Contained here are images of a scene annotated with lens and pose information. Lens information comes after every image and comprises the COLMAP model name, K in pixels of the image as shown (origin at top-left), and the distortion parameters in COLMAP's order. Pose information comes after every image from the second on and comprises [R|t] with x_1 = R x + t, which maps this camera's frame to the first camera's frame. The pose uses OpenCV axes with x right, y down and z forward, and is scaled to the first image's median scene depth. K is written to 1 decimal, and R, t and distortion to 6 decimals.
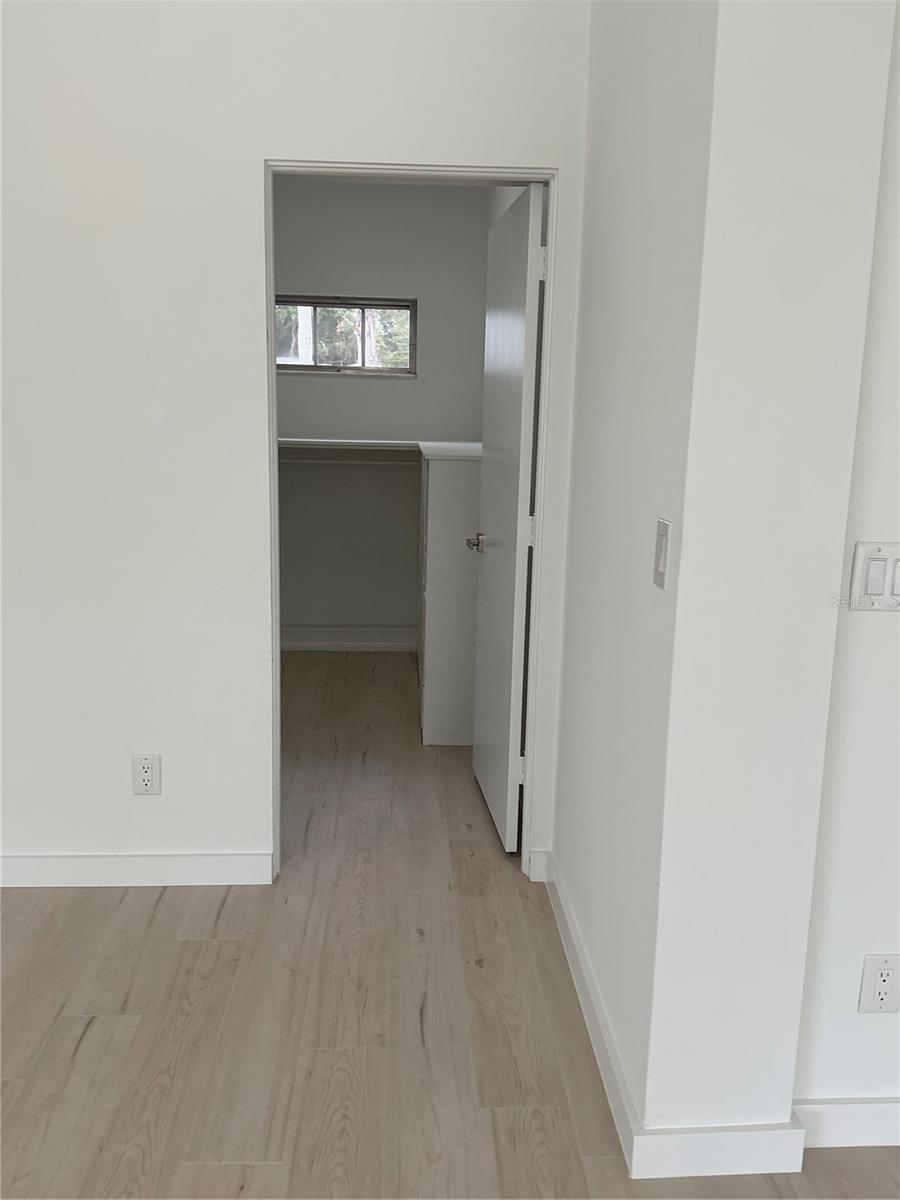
lens RADIAL K [[1011.5, 0, 450.7], [0, 1011.5, 595.3], [0, 0, 1]] dist [0.129595, -0.240548]
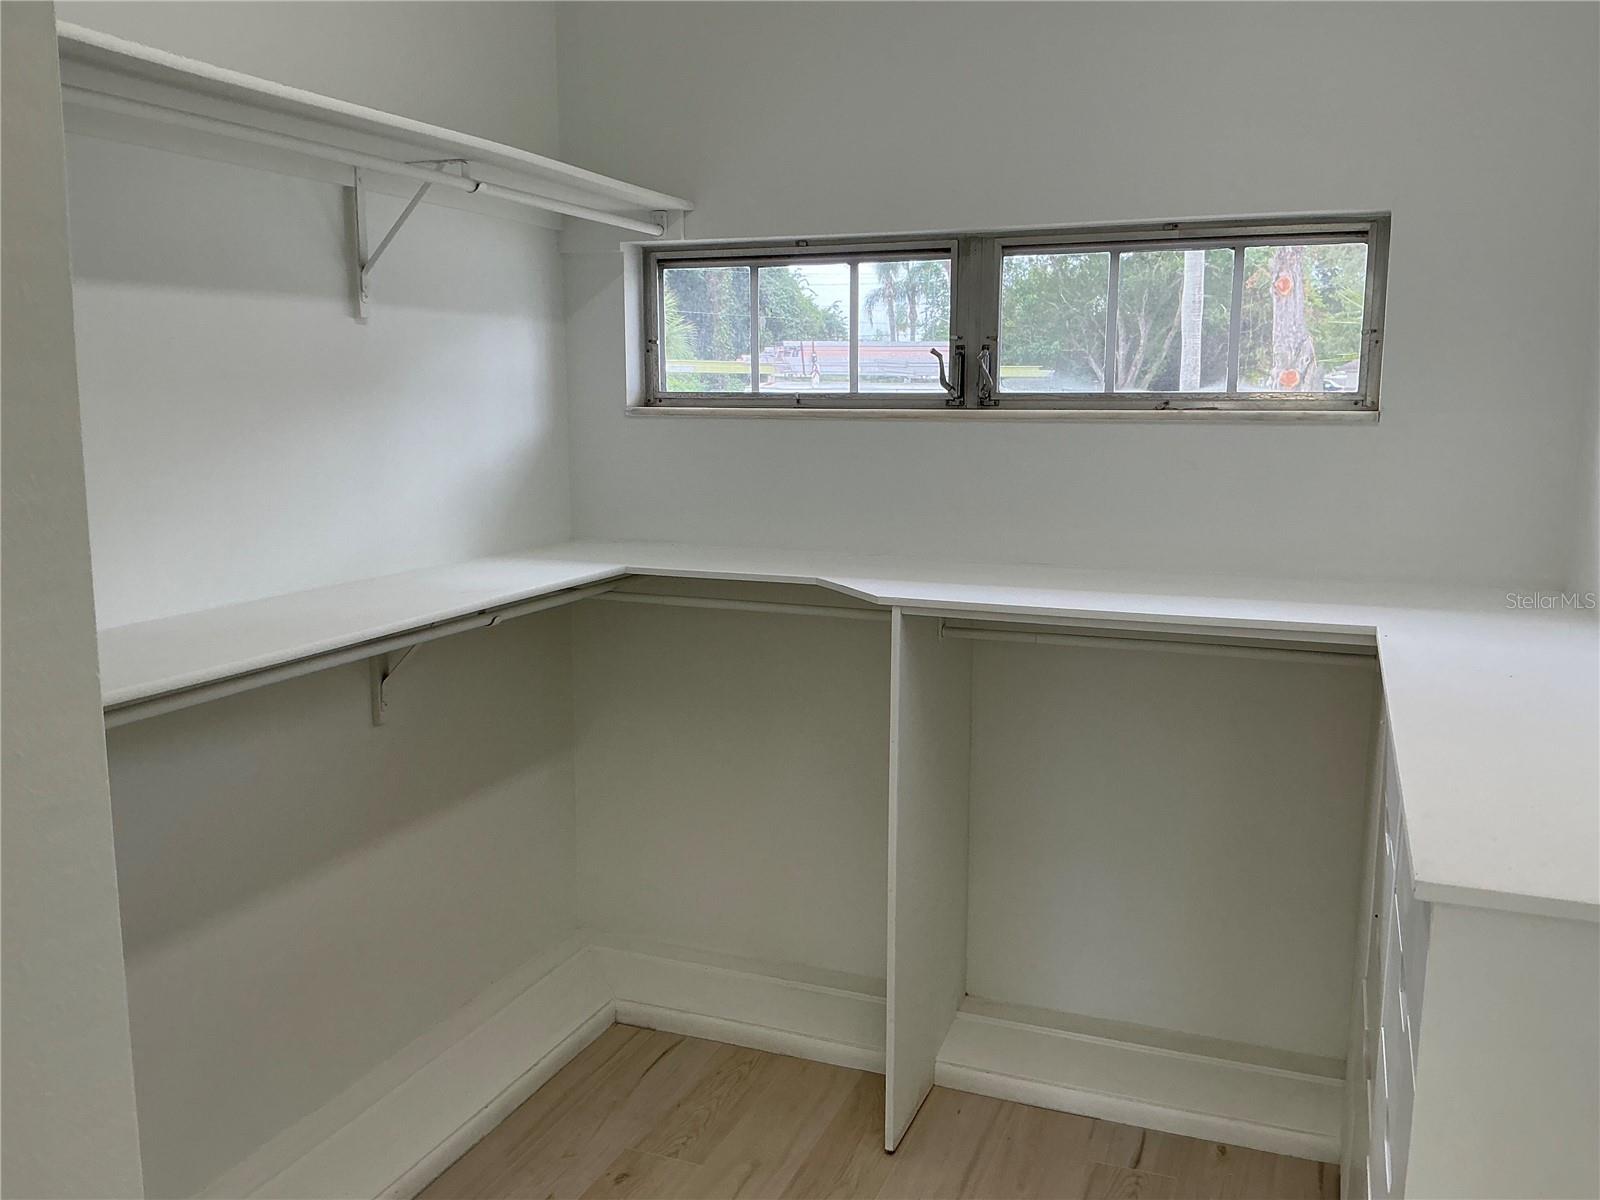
lens RADIAL K [[1348.7, 0, 786.5], [0, 1348.7, 603.7], [0, 0, 1]] dist [0.129595, -0.240548]
pose [[0.908828, 0.047493, -0.414460, -0.014444], [-0.060181, 0.998032, -0.017601, -0.093374], [0.412808, 0.040939, 0.909897, 0.342131]]
